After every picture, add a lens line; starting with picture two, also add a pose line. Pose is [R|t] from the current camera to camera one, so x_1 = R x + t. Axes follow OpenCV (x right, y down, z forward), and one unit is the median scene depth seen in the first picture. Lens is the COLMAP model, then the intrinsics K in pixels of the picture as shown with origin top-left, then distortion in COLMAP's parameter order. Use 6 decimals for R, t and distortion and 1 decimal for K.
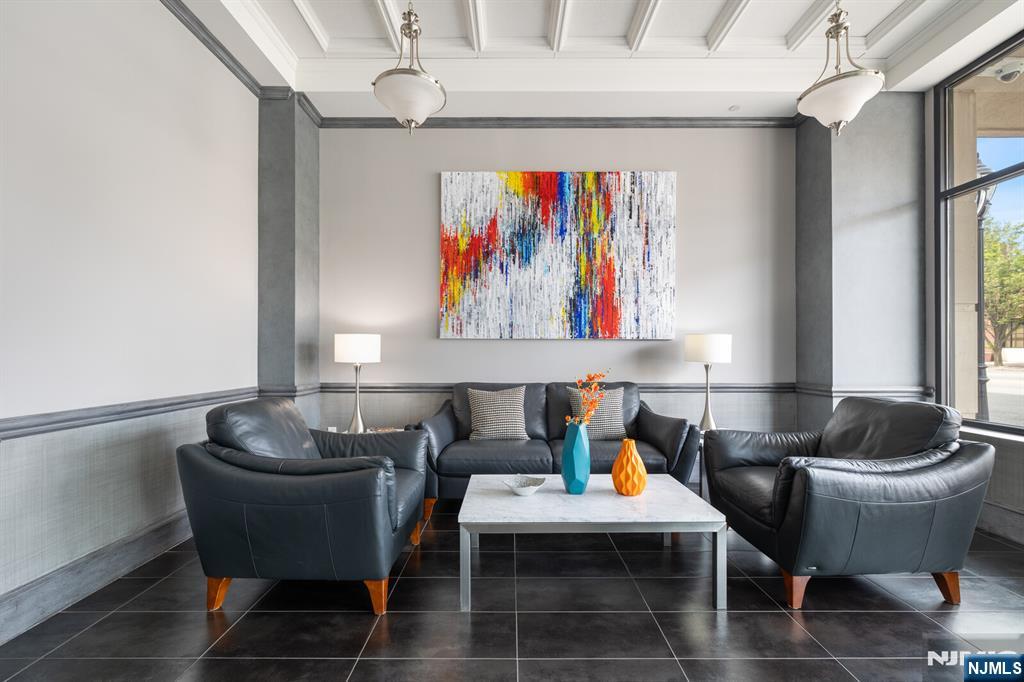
lens RADIAL K [[440.9, 0, 509.8], [0, 440.9, 349.9], [0, 0, 1]] dist [0.000663, 0.000125]
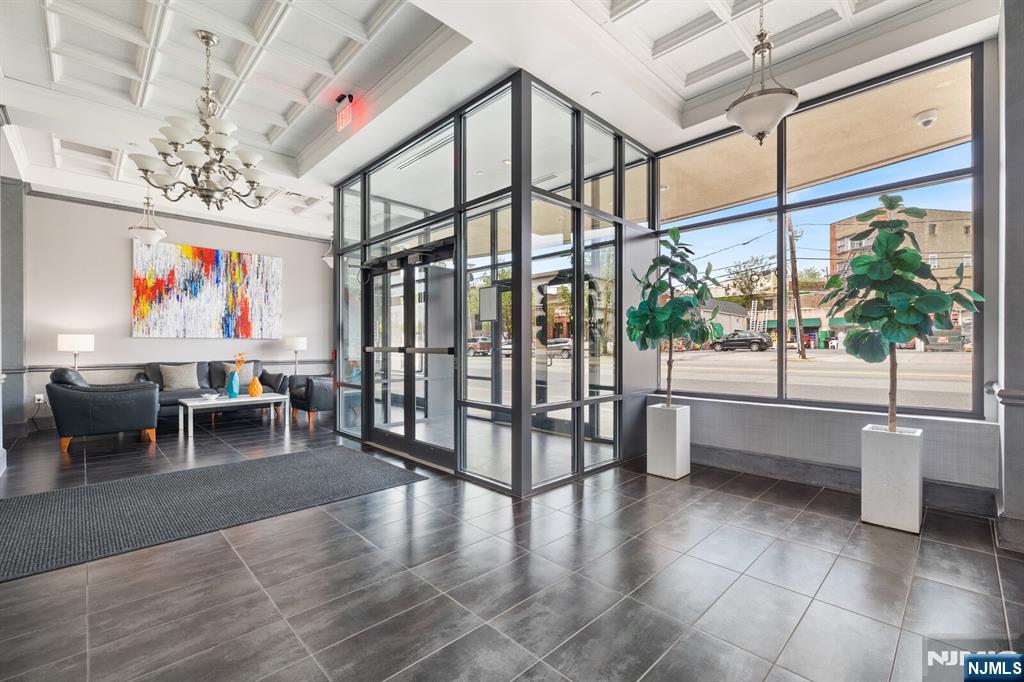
lens RADIAL K [[440.9, 0, 506.8], [0, 440.9, 346.5], [0, 0, 1]] dist [0.000663, 0.000125]
pose [[0.719782, -0.002196, 0.694196, -0.302640], [-0.002384, 0.999981, 0.005636, -0.002732], [-0.694196, -0.005712, 0.719764, -1.227988]]
